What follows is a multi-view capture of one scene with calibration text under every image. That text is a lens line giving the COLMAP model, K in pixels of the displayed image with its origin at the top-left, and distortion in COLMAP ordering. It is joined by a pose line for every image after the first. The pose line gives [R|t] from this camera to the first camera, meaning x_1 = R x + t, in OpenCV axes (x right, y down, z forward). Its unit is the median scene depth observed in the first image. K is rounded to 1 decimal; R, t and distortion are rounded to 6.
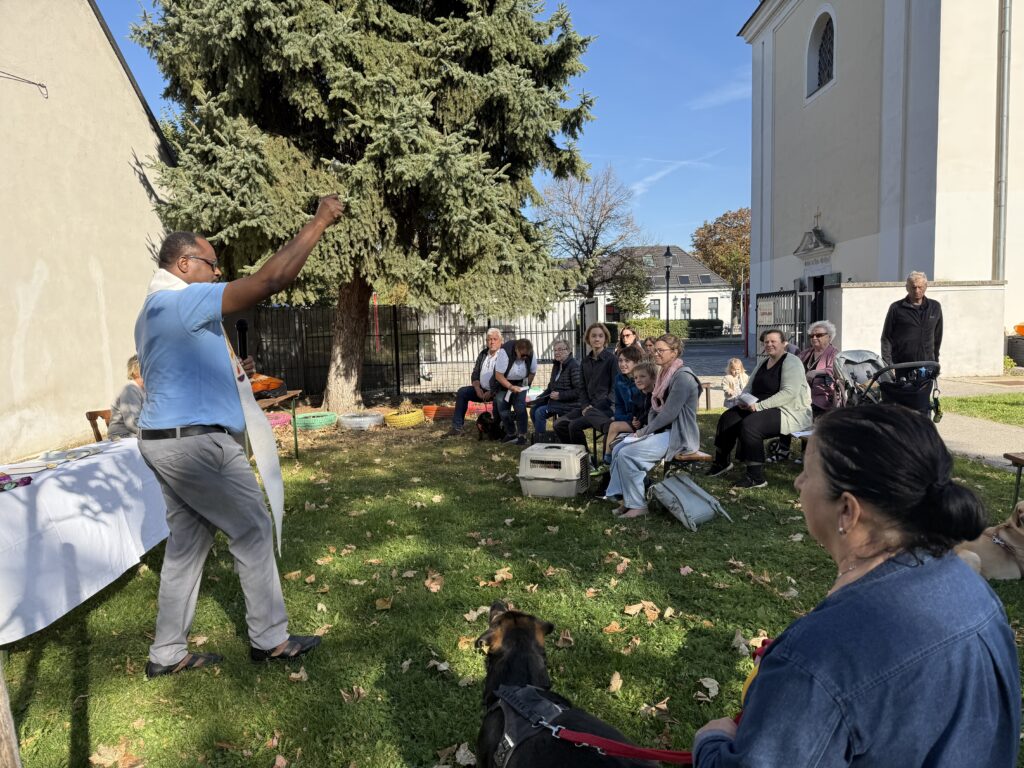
lens RADIAL K [[714.0, 0, 520.4], [0, 714.0, 386.4], [0, 0, 1]] dist [0.076358, -0.096957]
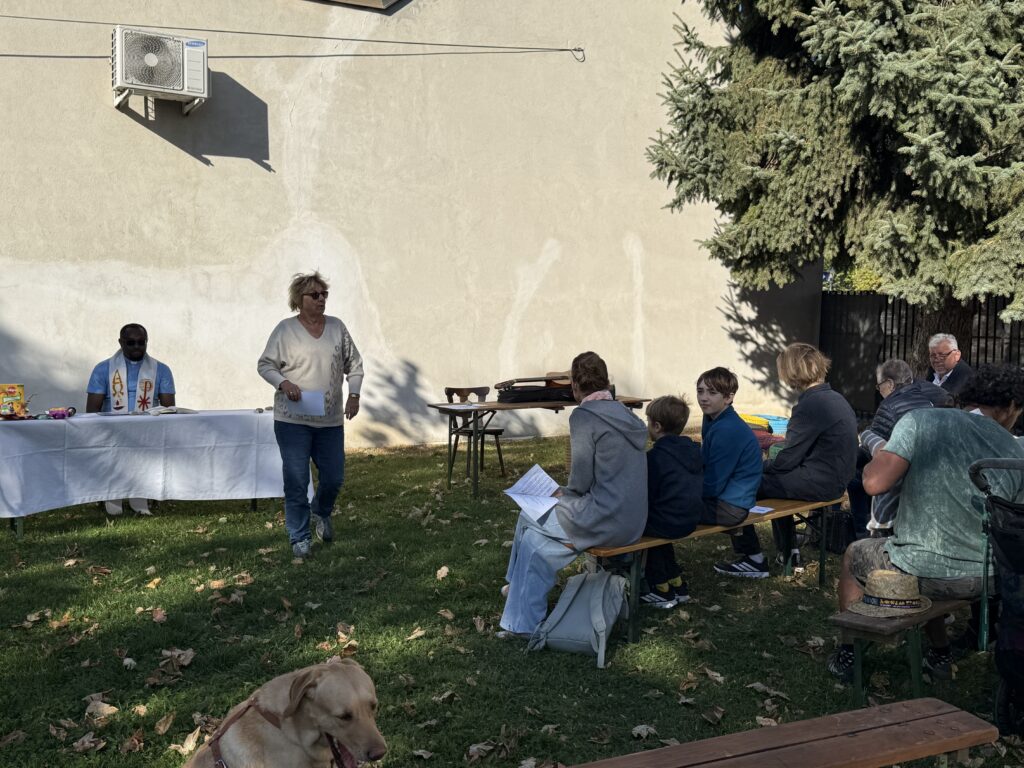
lens RADIAL K [[1074.7, 0, 529.6], [0, 1074.7, 412.8], [0, 0, 1]] dist [0.046899, 0.000000]
pose [[0.507248, 0.114582, -0.854149, 0.530741], [-0.110659, 0.991577, 0.067301, -0.036882], [0.854666, 0.060381, 0.515655, 0.246007]]
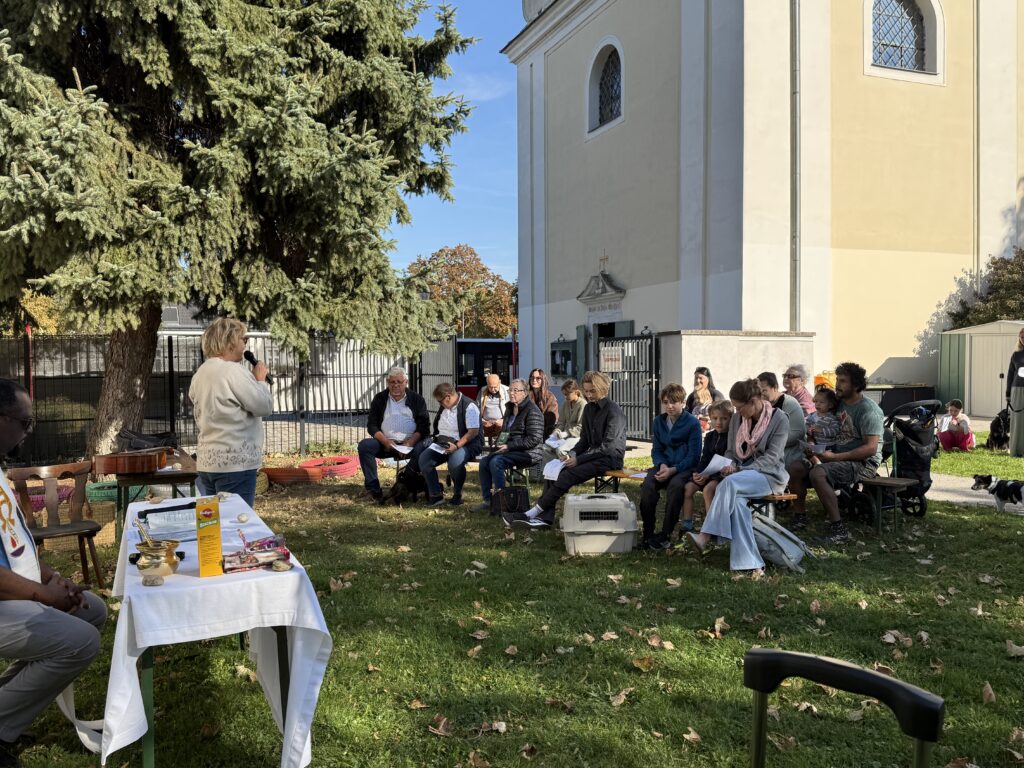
lens RADIAL K [[875.3, 0, 521.1], [0, 875.3, 397.3], [0, 0, 1]] dist [0.098927, -0.159318]
pose [[0.921422, 0.003413, 0.388549, -0.284837], [0.020672, 0.998115, -0.057791, 0.014889], [-0.388014, 0.061282, 0.919614, 0.019514]]
